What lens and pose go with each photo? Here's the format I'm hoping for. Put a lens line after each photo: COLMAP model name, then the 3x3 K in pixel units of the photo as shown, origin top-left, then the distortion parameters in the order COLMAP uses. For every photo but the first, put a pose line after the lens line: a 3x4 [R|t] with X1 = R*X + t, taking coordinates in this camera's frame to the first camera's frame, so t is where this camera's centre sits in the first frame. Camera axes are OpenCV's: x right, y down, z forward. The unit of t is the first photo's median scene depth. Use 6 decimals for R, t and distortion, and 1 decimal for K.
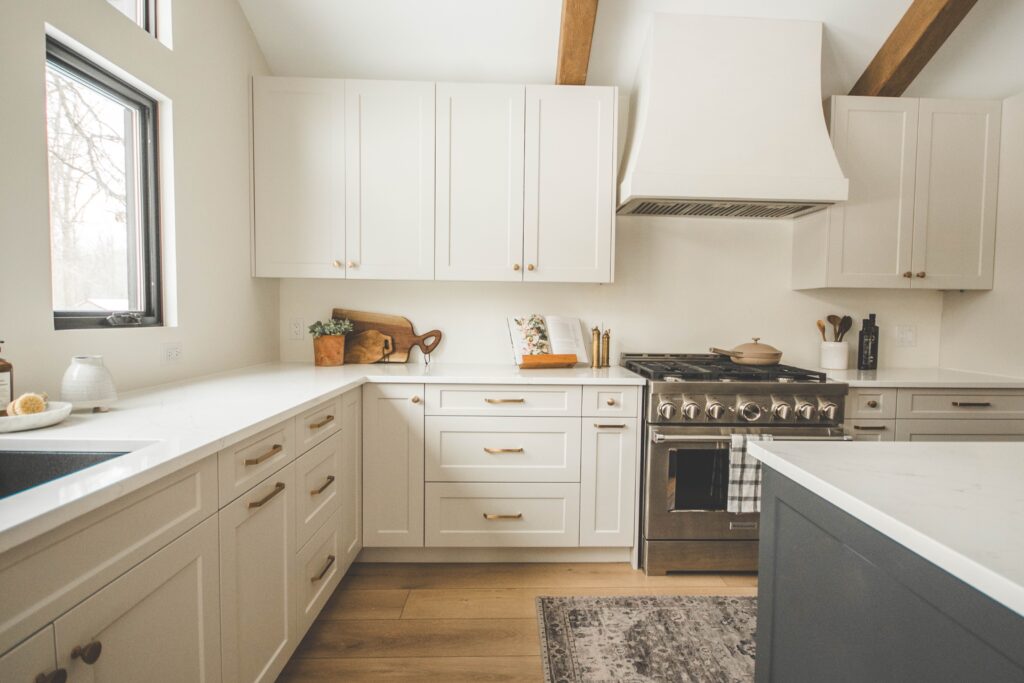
lens RADIAL K [[526.2, 0, 536.0], [0, 526.2, 344.5], [0, 0, 1]] dist [-0.022225, 0.000168]
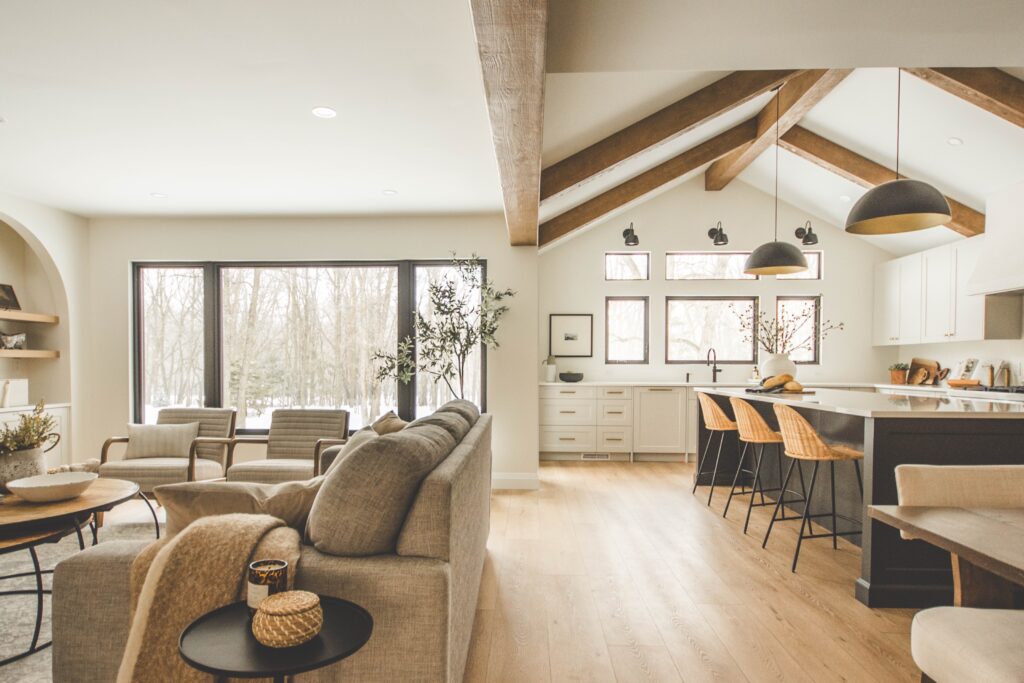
lens RADIAL K [[606.1, 0, 501.1], [0, 606.1, 384.5], [0, 0, 1]] dist [-0.000048, -0.000717]
pose [[-0.078061, 0.017876, -0.996788, 2.227438], [-0.059794, 0.997955, 0.022580, 0.082978], [0.995154, 0.061365, -0.076833, -0.457566]]
